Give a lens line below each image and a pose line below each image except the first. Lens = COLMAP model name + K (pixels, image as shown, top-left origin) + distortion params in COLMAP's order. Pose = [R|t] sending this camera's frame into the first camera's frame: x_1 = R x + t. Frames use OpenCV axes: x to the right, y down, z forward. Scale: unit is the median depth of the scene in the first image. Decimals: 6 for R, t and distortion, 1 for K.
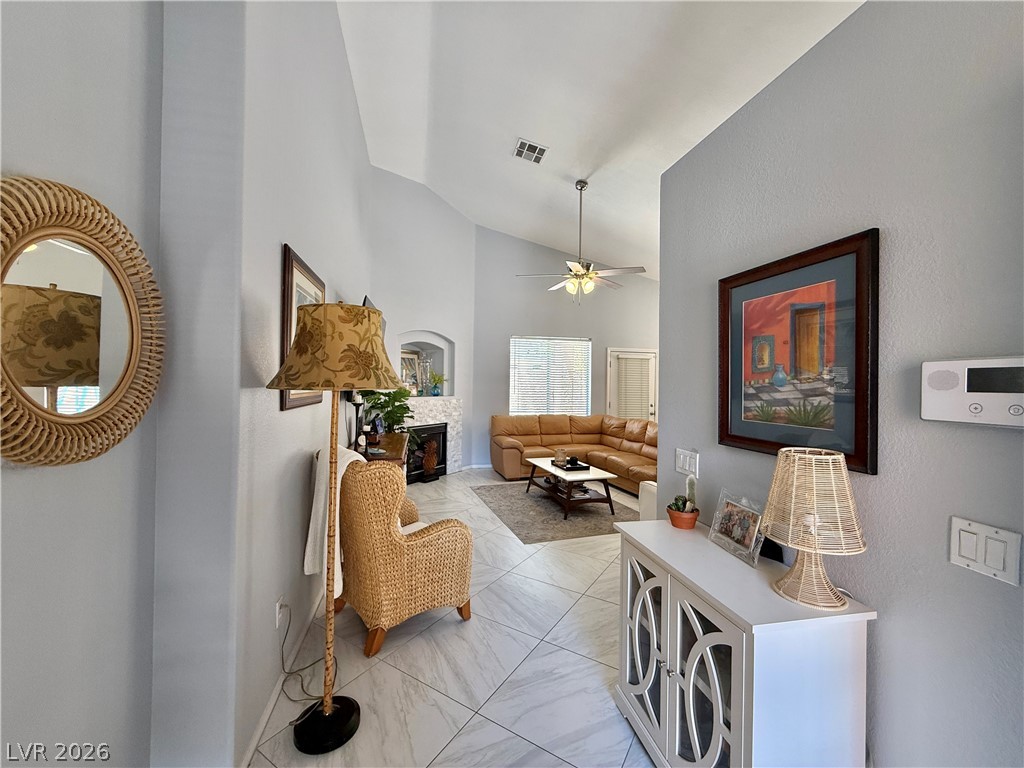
lens RADIAL K [[409.0, 0, 509.1], [0, 409.0, 384.9], [0, 0, 1]] dist [0.000368, -0.000165]
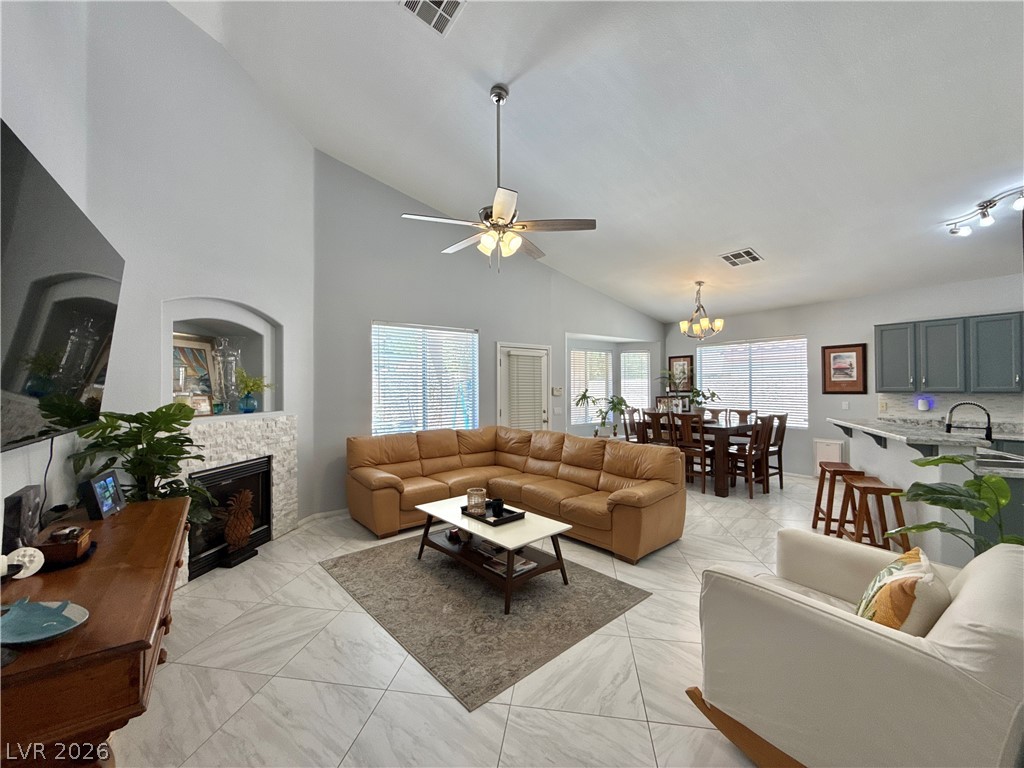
lens RADIAL K [[409.0, 0, 509.1], [0, 409.0, 384.9], [0, 0, 1]] dist [0.000368, -0.000165]
pose [[0.919409, -0.014330, 0.393041, -0.067610], [0.016240, 0.999867, -0.001533, -0.006171], [-0.392967, 0.007793, 0.919519, 0.317923]]
